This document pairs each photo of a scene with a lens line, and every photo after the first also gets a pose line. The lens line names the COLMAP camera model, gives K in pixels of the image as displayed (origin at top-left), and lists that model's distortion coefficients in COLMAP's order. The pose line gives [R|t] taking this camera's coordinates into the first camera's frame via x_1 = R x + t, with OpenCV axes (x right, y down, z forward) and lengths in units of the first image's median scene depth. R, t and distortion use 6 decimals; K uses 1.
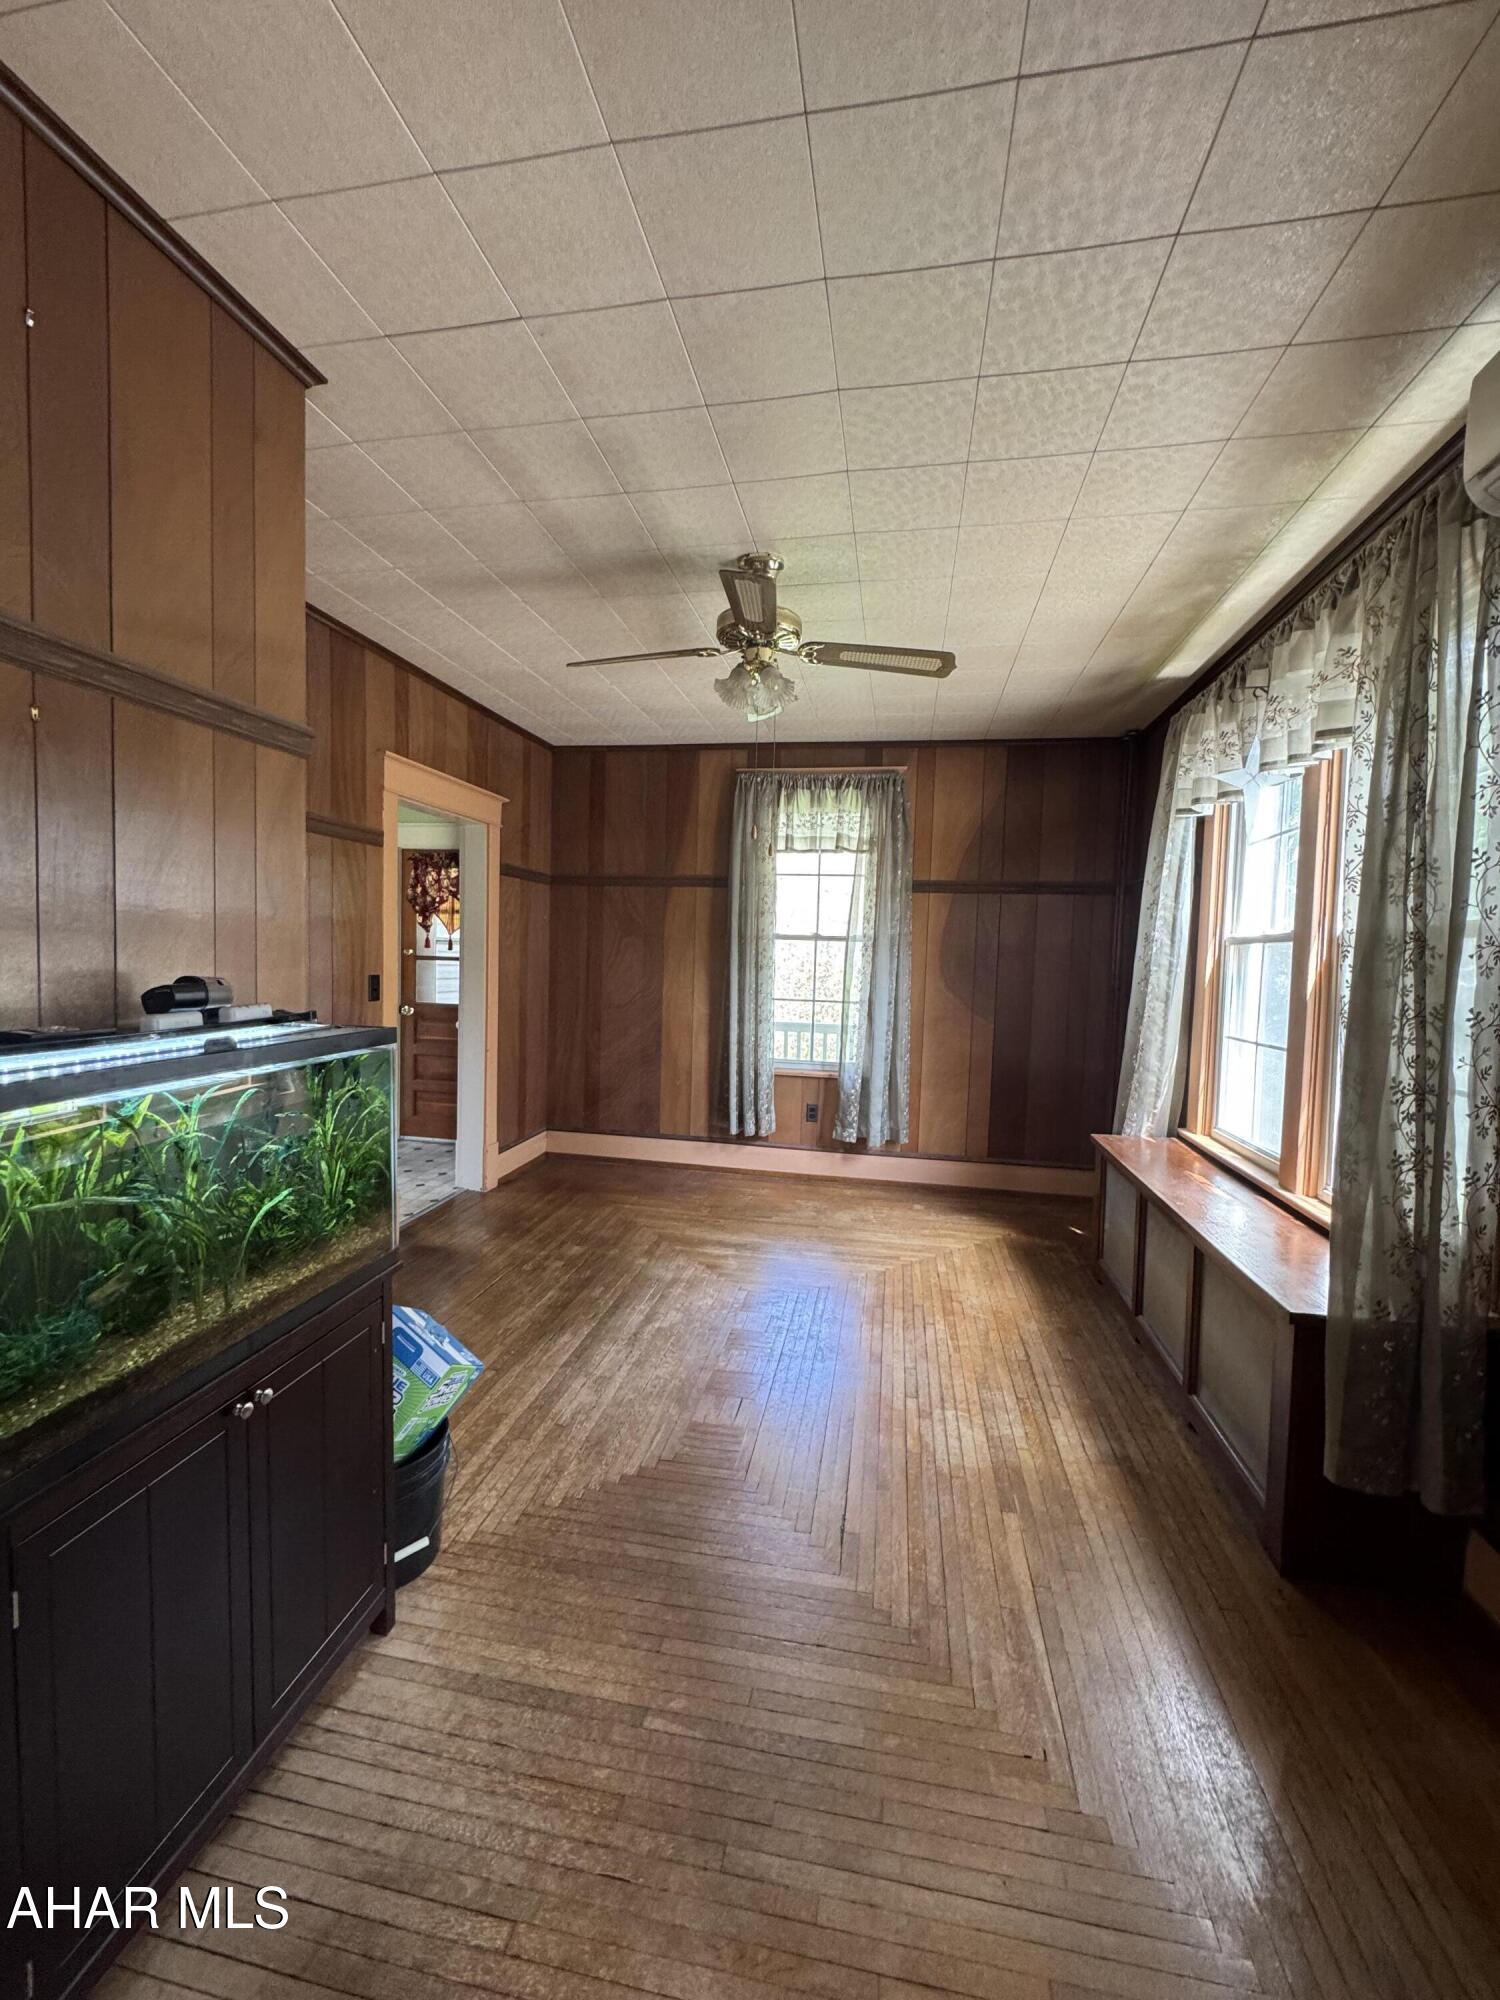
lens RADIAL K [[800.2, 0, 750.0], [0, 800.2, 1000.0], [0, 0, 1]] dist [-0.002234, -0.000030]
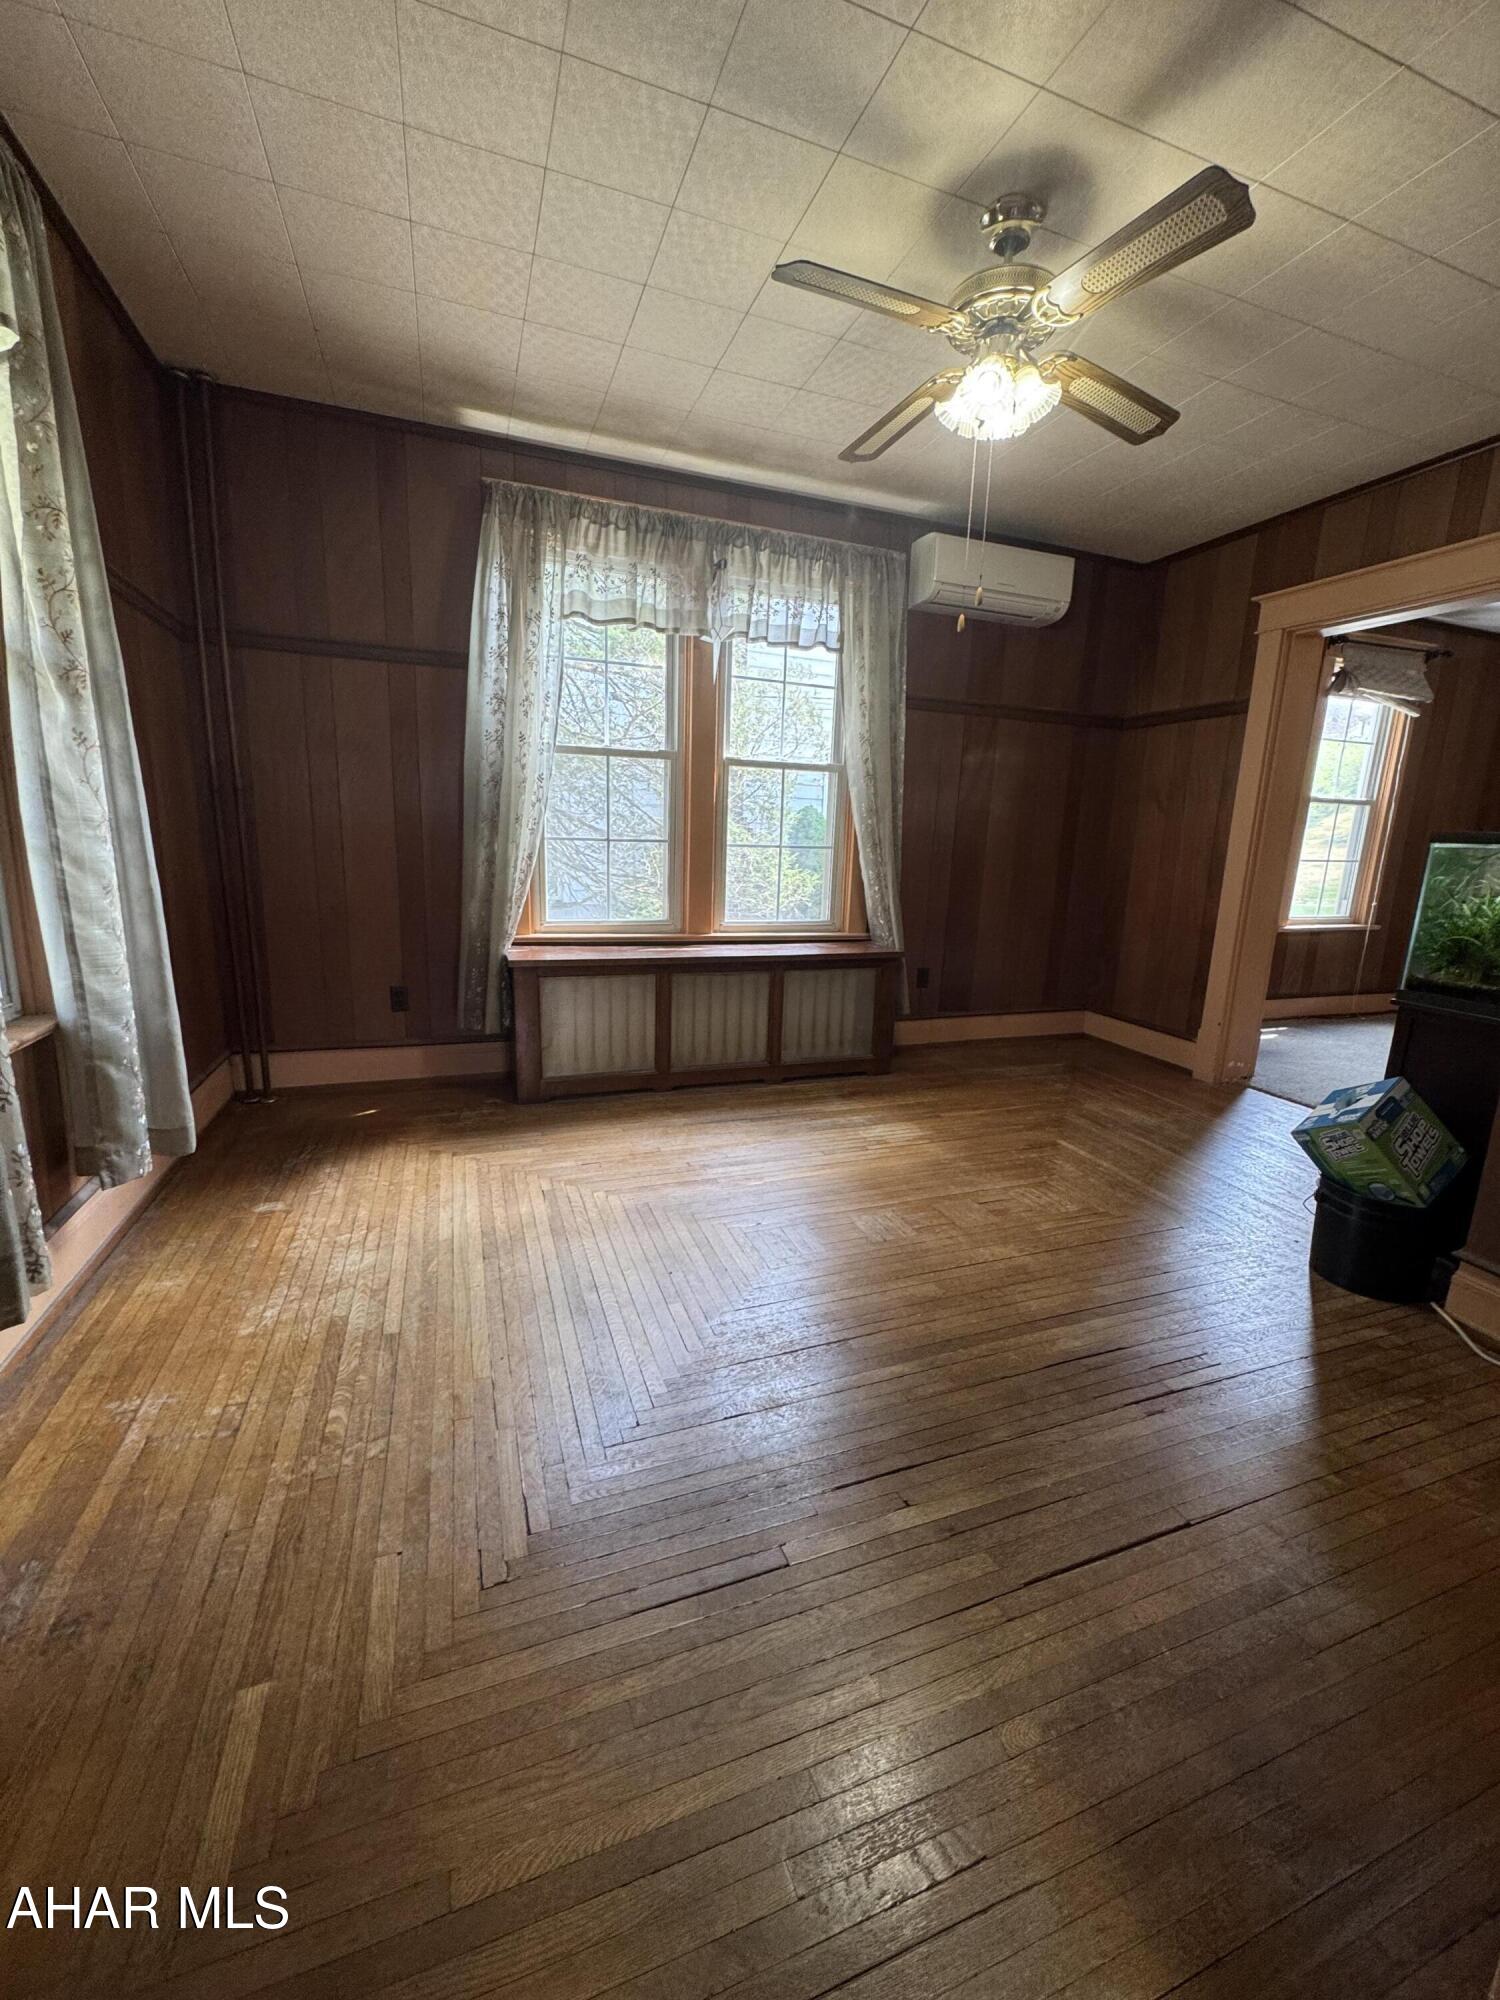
lens RADIAL K [[800.2, 0, 750.0], [0, 800.2, 1000.0], [0, 0, 1]] dist [-0.002234, -0.000030]
pose [[-0.510483, -0.220481, 0.831141, -0.541488], [-0.000579, 0.966657, 0.256075, -0.023009], [-0.859887, 0.130241, -0.493590, 1.402968]]
